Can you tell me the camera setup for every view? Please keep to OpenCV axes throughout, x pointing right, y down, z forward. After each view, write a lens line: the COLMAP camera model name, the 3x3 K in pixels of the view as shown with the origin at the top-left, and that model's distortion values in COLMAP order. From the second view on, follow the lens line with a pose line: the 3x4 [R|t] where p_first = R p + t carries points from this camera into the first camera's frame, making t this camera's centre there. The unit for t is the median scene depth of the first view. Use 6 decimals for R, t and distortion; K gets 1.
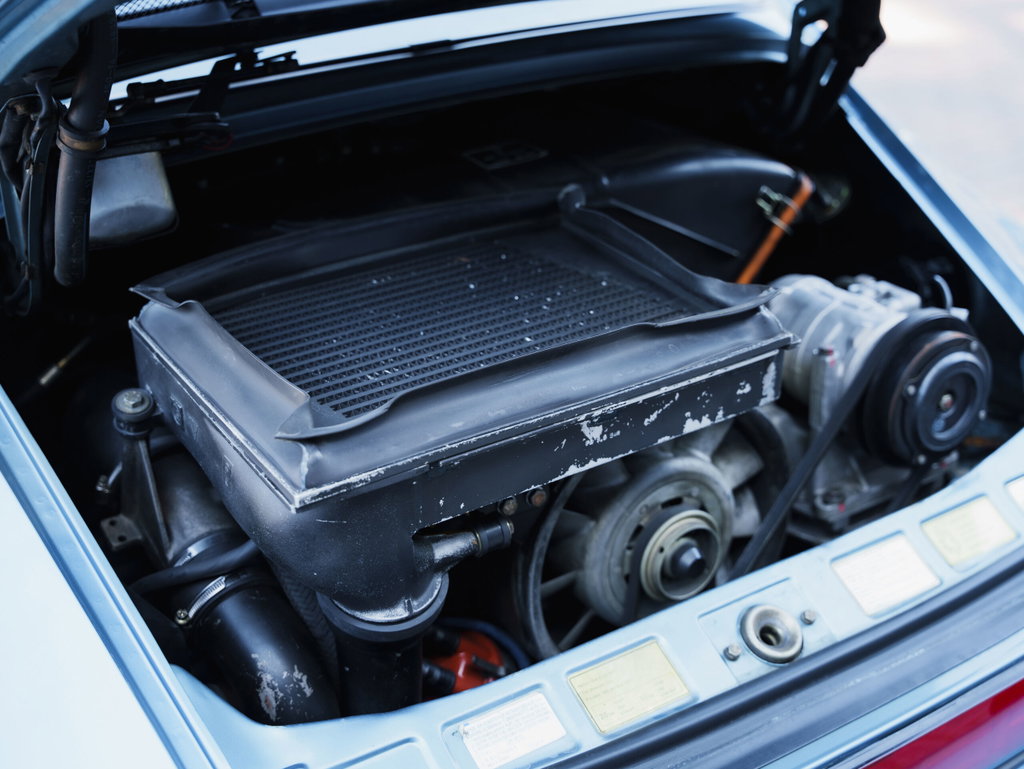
lens RADIAL K [[1300.8, 0, 512.0], [0, 1300.8, 384.5], [0, 0, 1]] dist [0.024210, 0.046967]
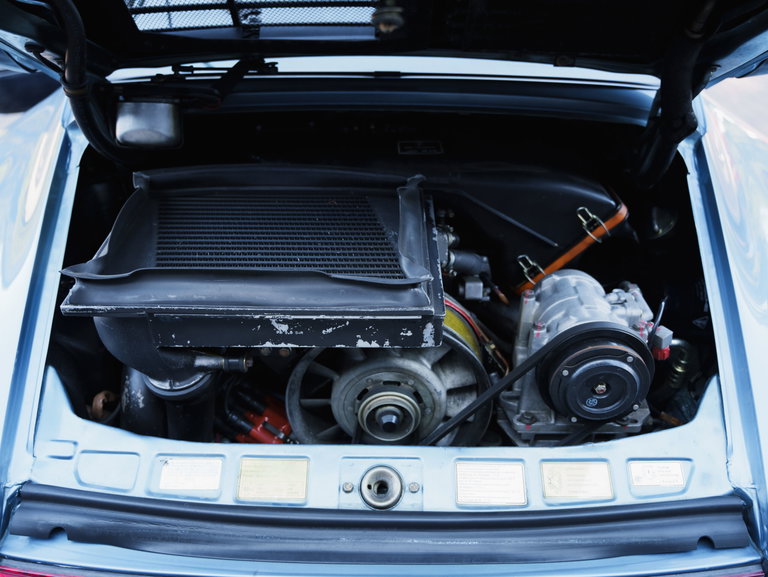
lens RADIAL K [[628.1, 0, 384.0], [0, 628.1, 288.5], [0, 0, 1]] dist [-0.000023, -0.000531]
pose [[0.848212, 0.312601, -0.427572, 0.449630], [-0.271950, 0.949765, 0.154888, -0.150630], [0.454510, -0.015099, 0.890613, 0.341149]]
